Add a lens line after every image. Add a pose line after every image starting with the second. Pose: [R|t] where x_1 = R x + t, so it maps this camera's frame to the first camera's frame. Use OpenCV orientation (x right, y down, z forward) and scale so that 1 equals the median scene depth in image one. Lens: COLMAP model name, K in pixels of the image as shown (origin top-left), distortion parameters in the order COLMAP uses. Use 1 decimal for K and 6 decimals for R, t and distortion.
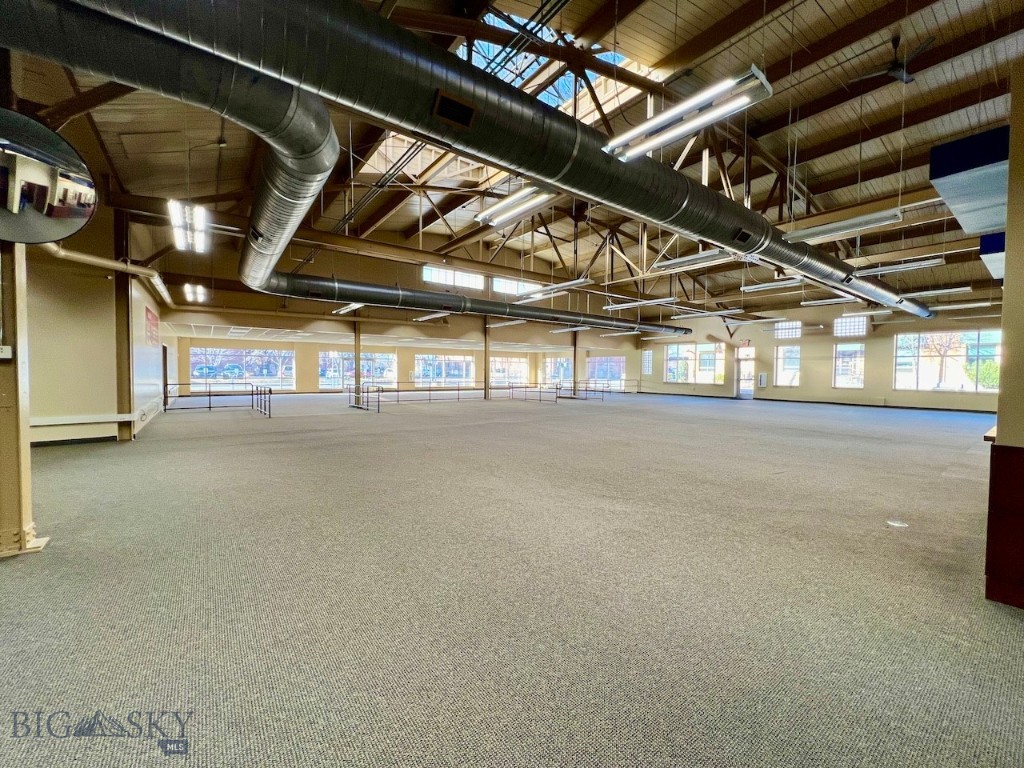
lens RADIAL K [[408.4, 0, 511.6], [0, 408.4, 381.9], [0, 0, 1]] dist [-0.004525, -0.000251]
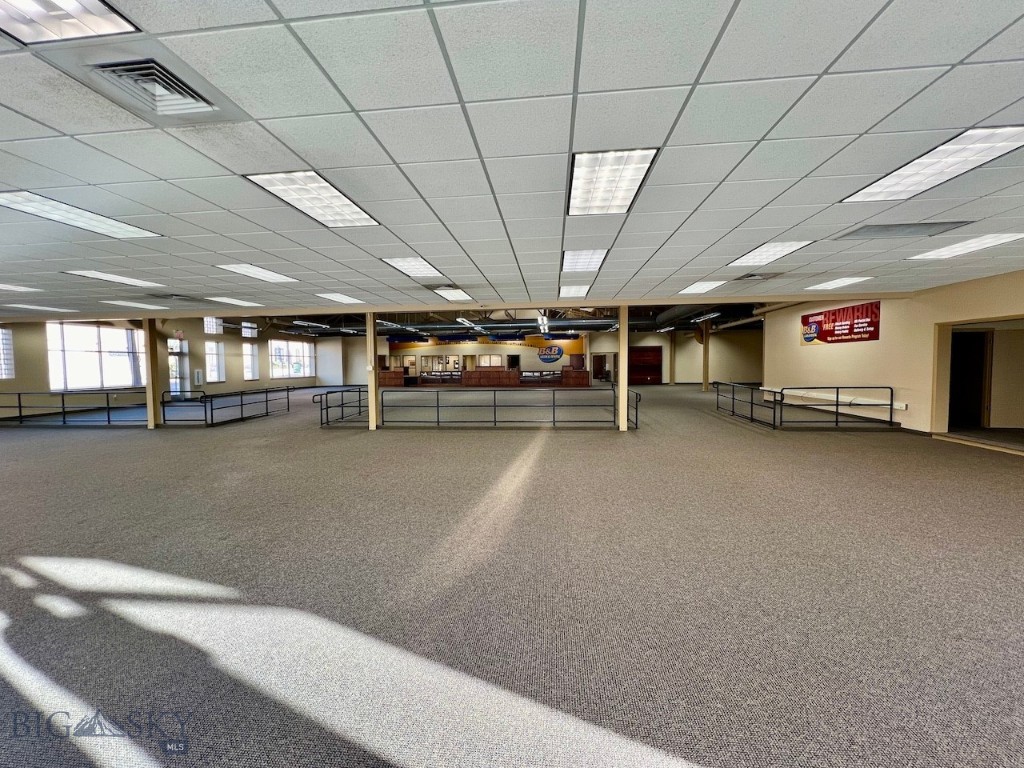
lens RADIAL K [[408.4, 0, 510.9], [0, 408.4, 383.5], [0, 0, 1]] dist [-0.004525, -0.000251]
pose [[-0.739968, -0.033907, 0.671787, -0.512907], [0.025385, 0.996609, 0.078264, -0.044006], [-0.672163, 0.074966, -0.736598, 1.185378]]
